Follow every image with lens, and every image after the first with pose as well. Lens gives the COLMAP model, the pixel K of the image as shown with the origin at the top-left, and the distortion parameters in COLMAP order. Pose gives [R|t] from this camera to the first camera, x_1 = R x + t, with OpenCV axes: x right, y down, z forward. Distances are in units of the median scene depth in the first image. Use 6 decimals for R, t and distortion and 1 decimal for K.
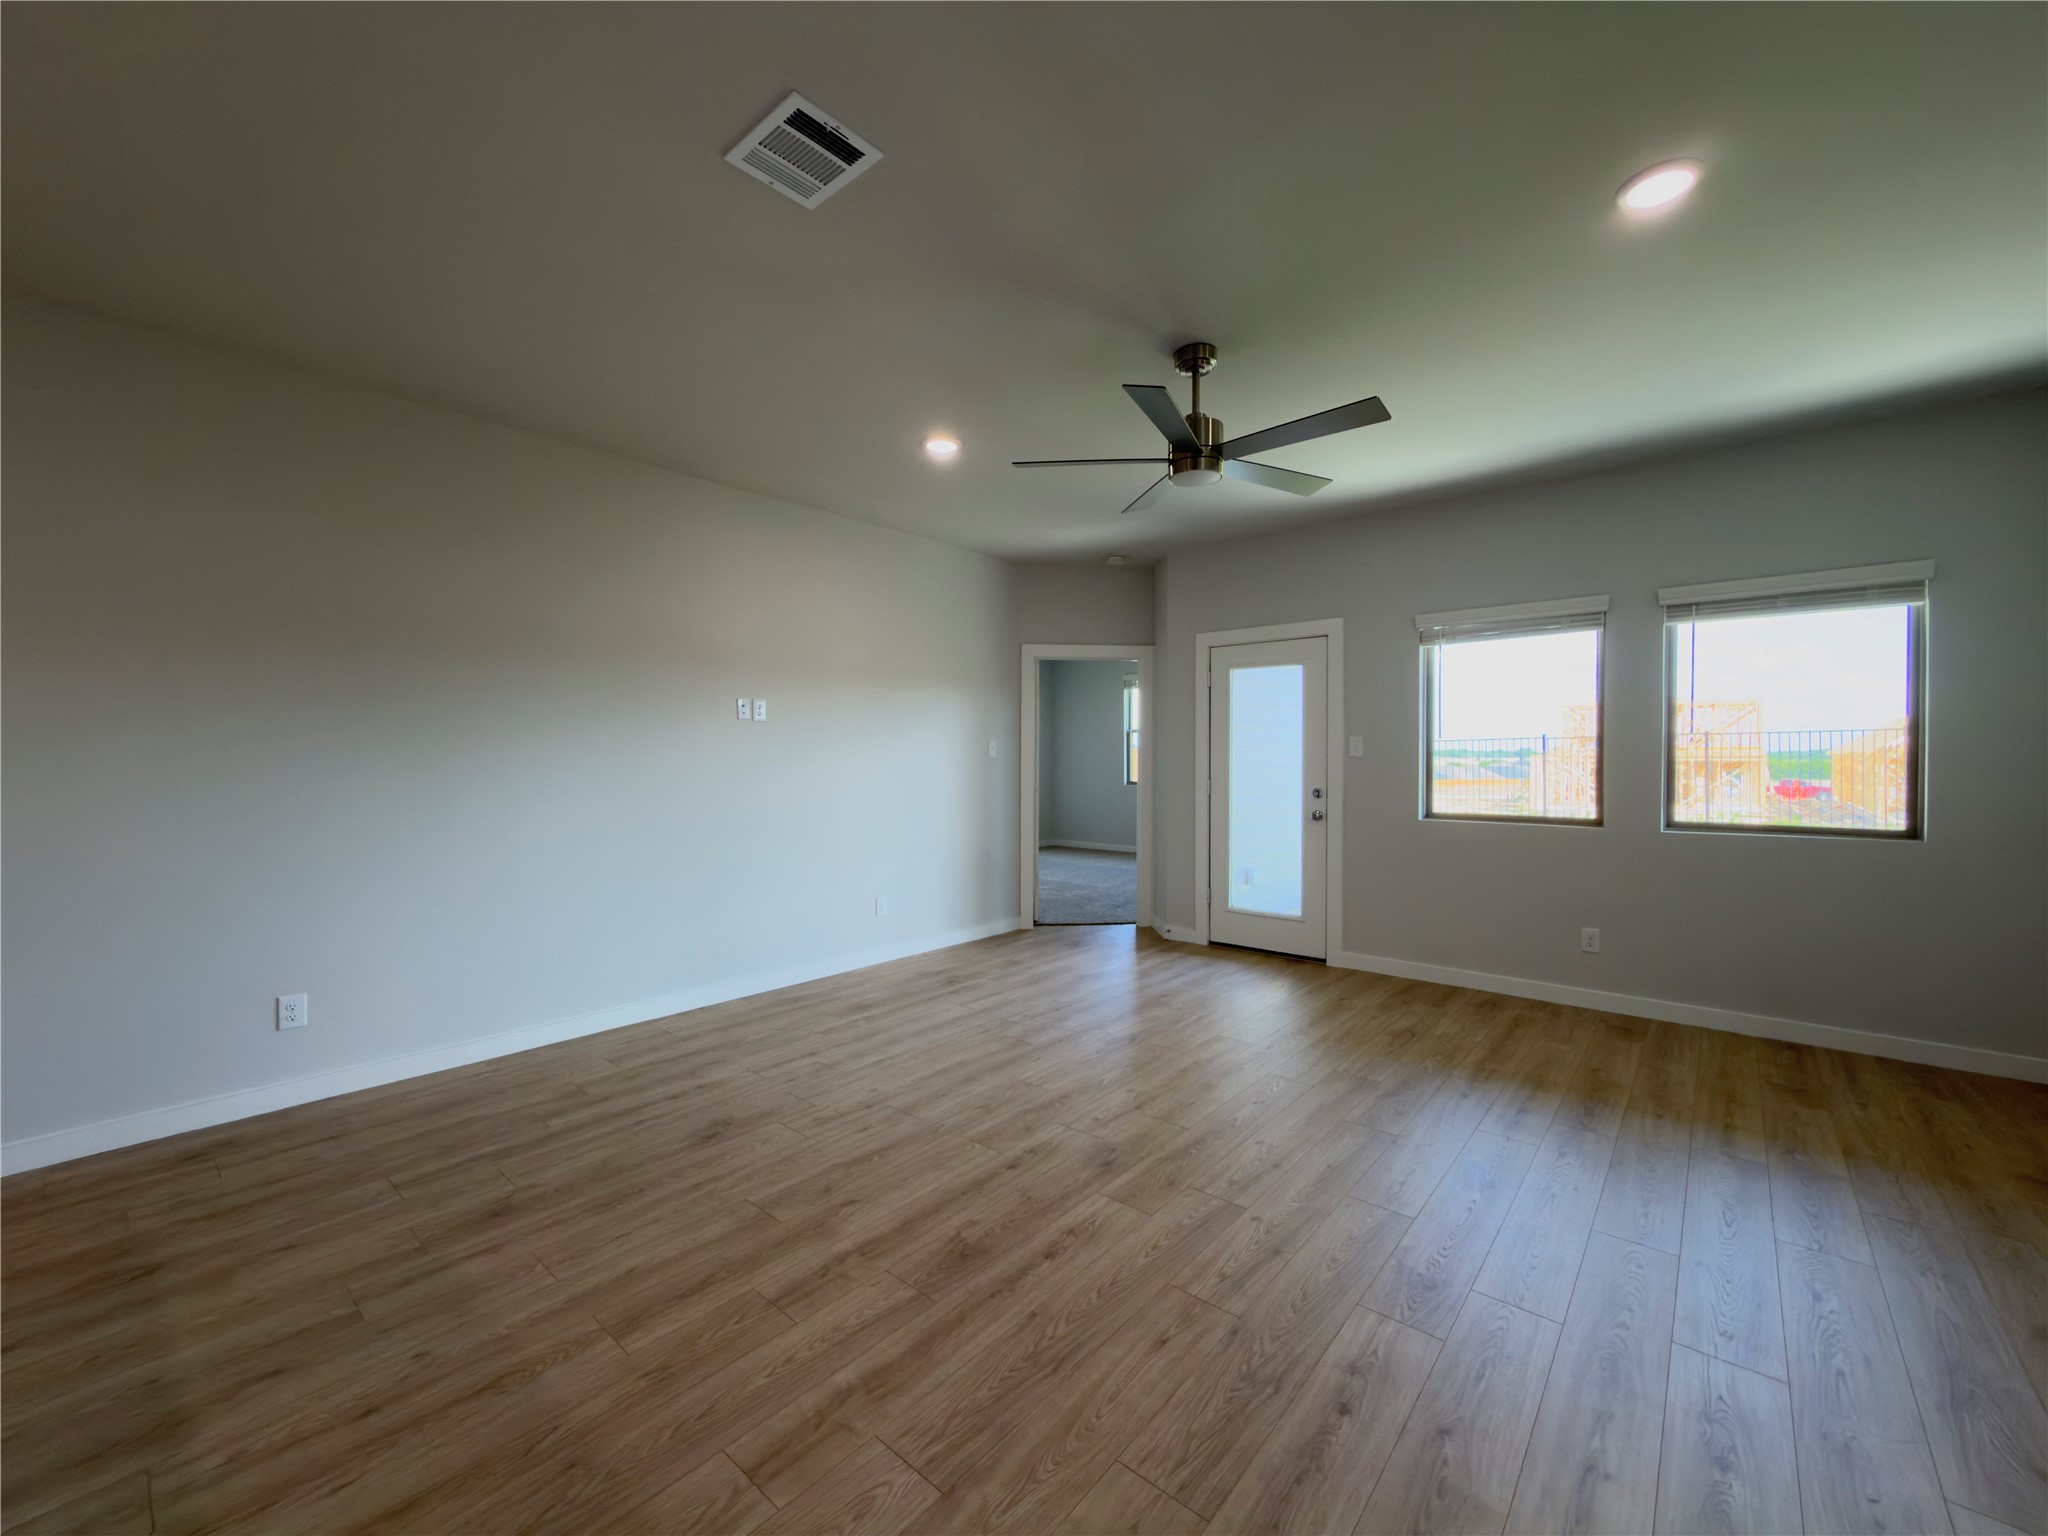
lens RADIAL K [[817.7, 0, 1019.7], [0, 817.7, 767.3], [0, 0, 1]] dist [0.000188, 0.000119]
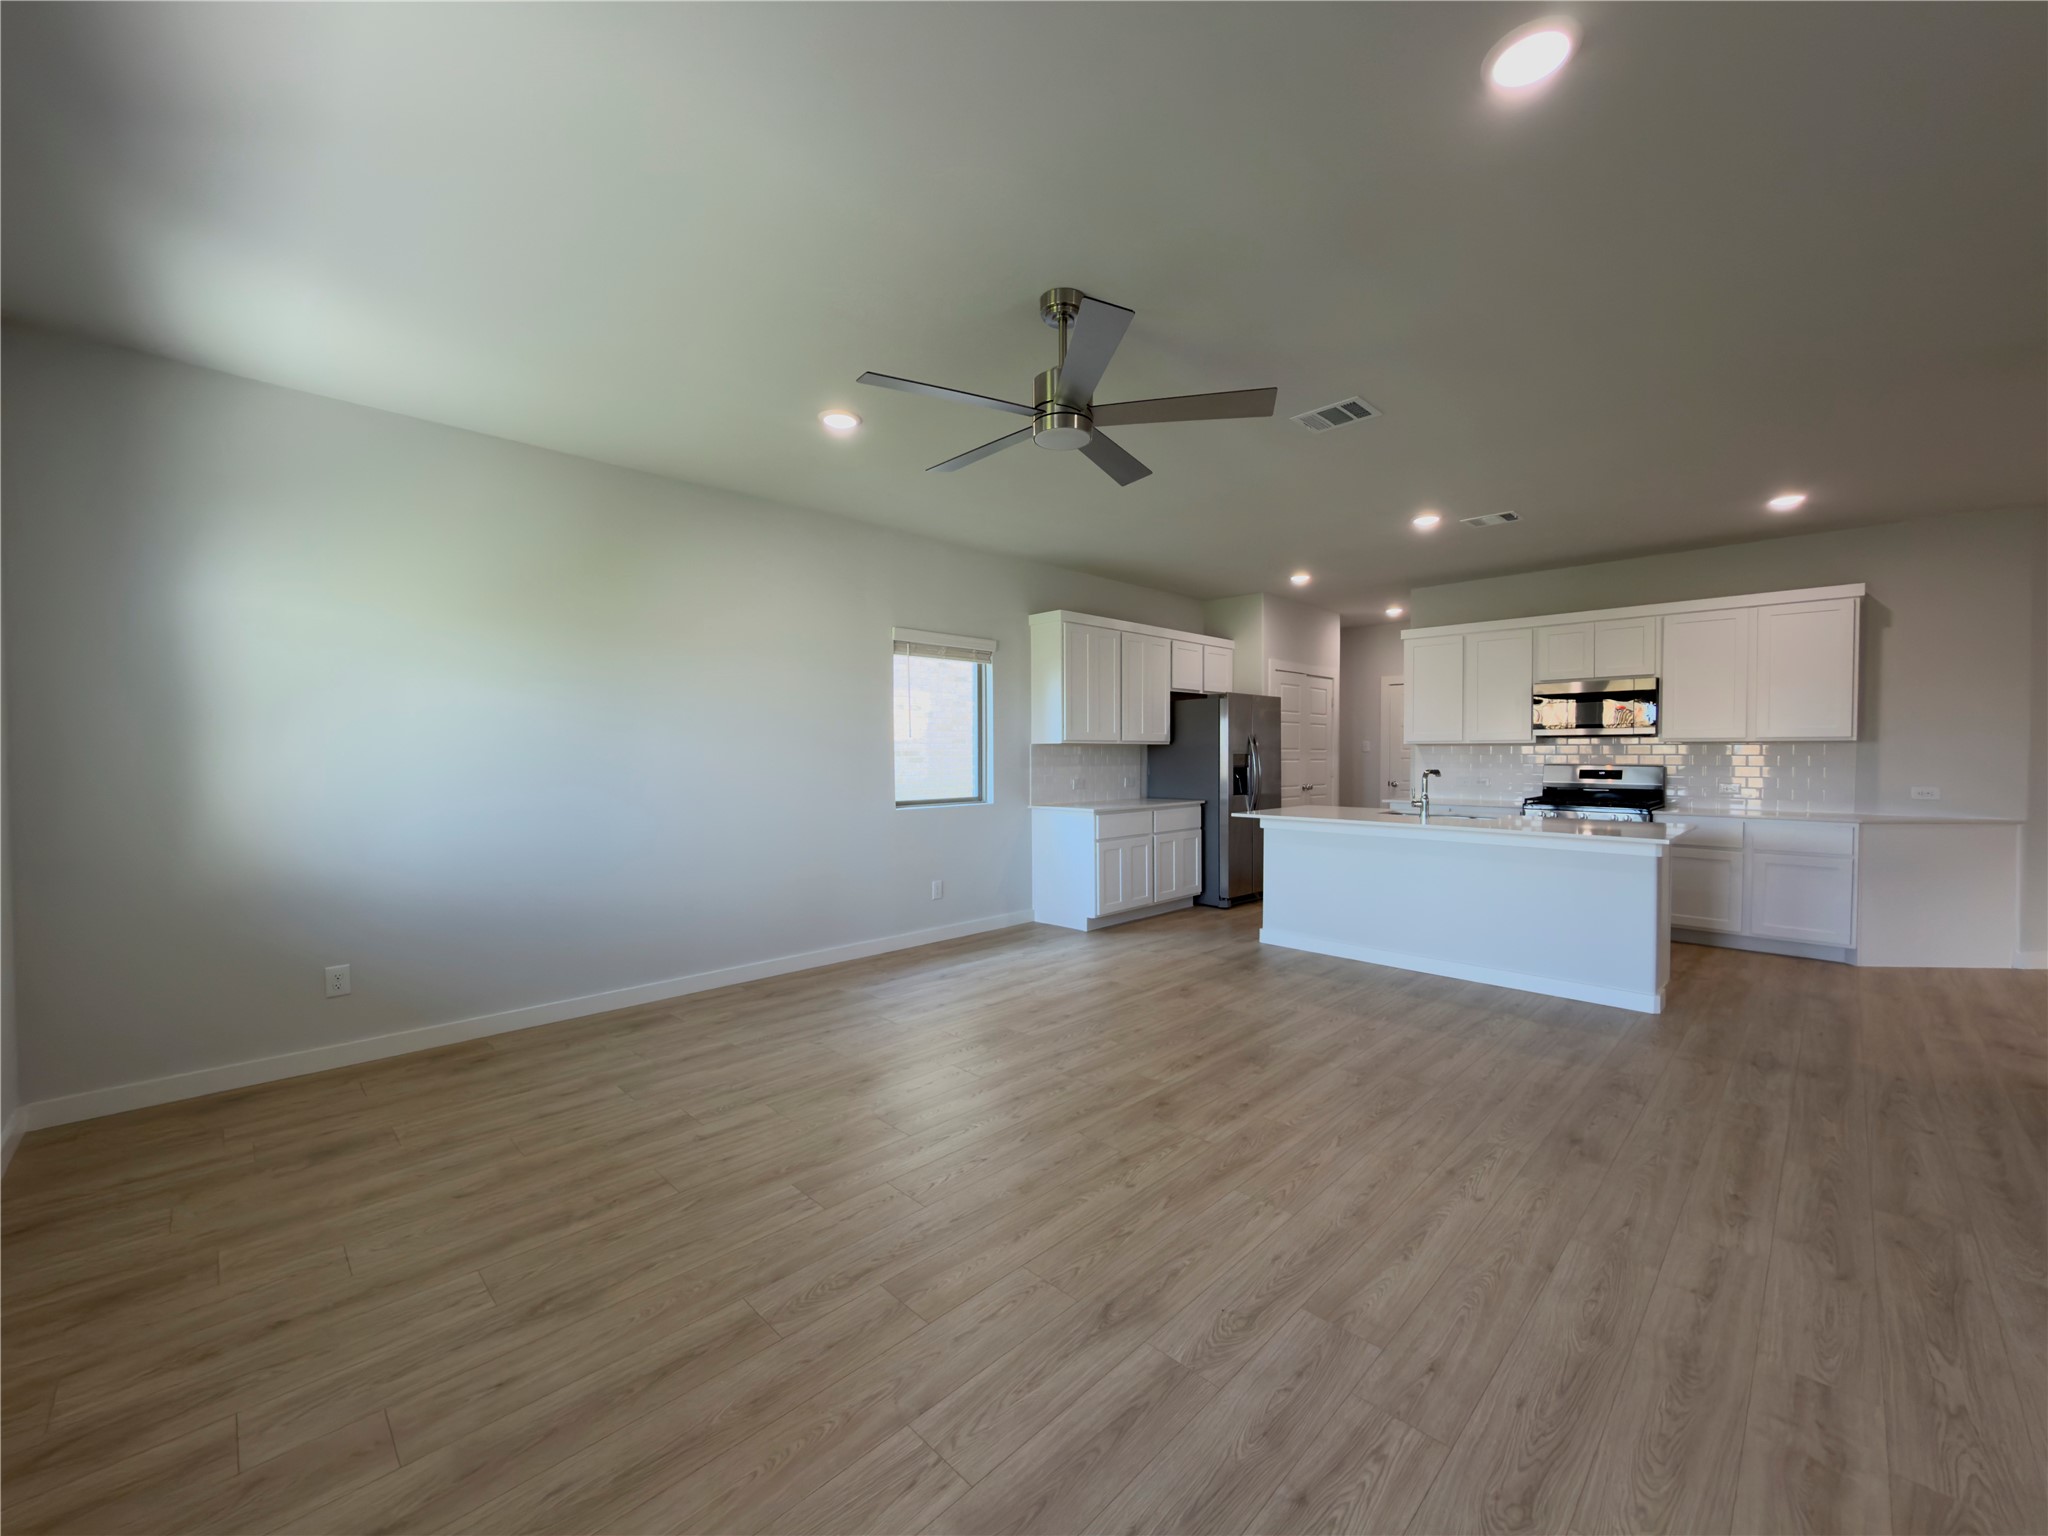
lens RADIAL K [[817.7, 0, 1022.2], [0, 817.7, 766.1], [0, 0, 1]] dist [0.000188, 0.000119]
pose [[-0.997518, 0.000858, 0.070411, 0.193375], [0.002995, 0.999538, 0.030255, -0.023086], [-0.070353, 0.030391, -0.997059, 1.871133]]
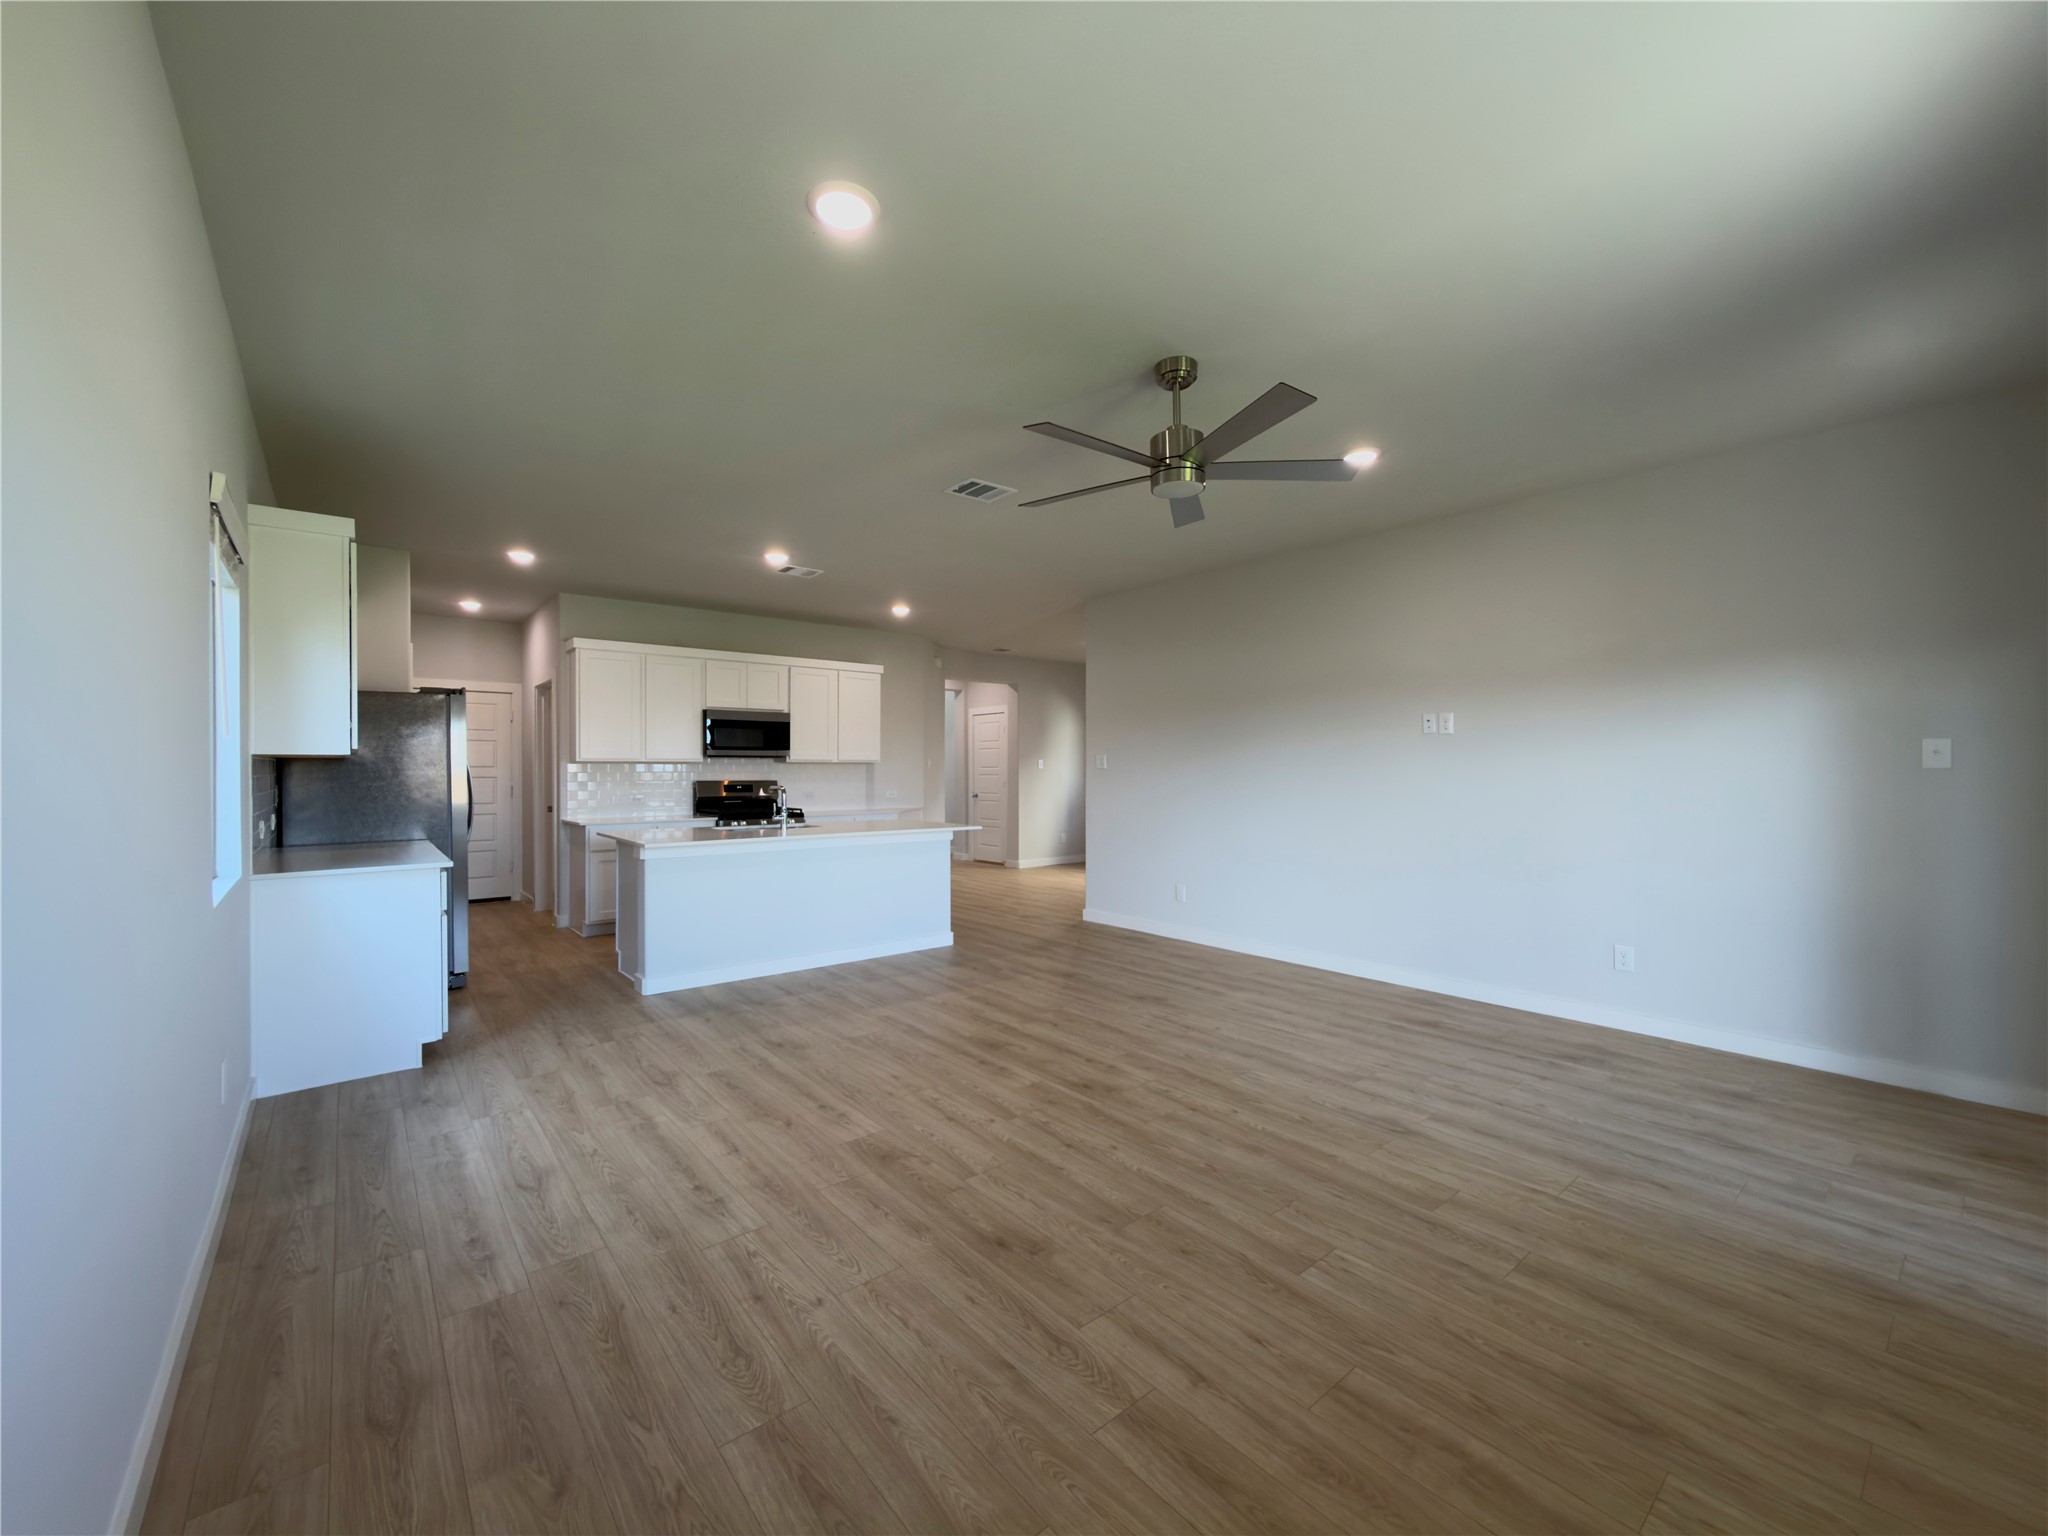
lens RADIAL K [[817.7, 0, 1023.3], [0, 817.7, 765.6], [0, 0, 1]] dist [0.000188, 0.000119]
pose [[-0.163702, -0.002398, -0.986507, 1.208343], [-0.011316, 0.999936, -0.000553, -0.013272], [0.986445, 0.011072, -0.163718, 0.963964]]
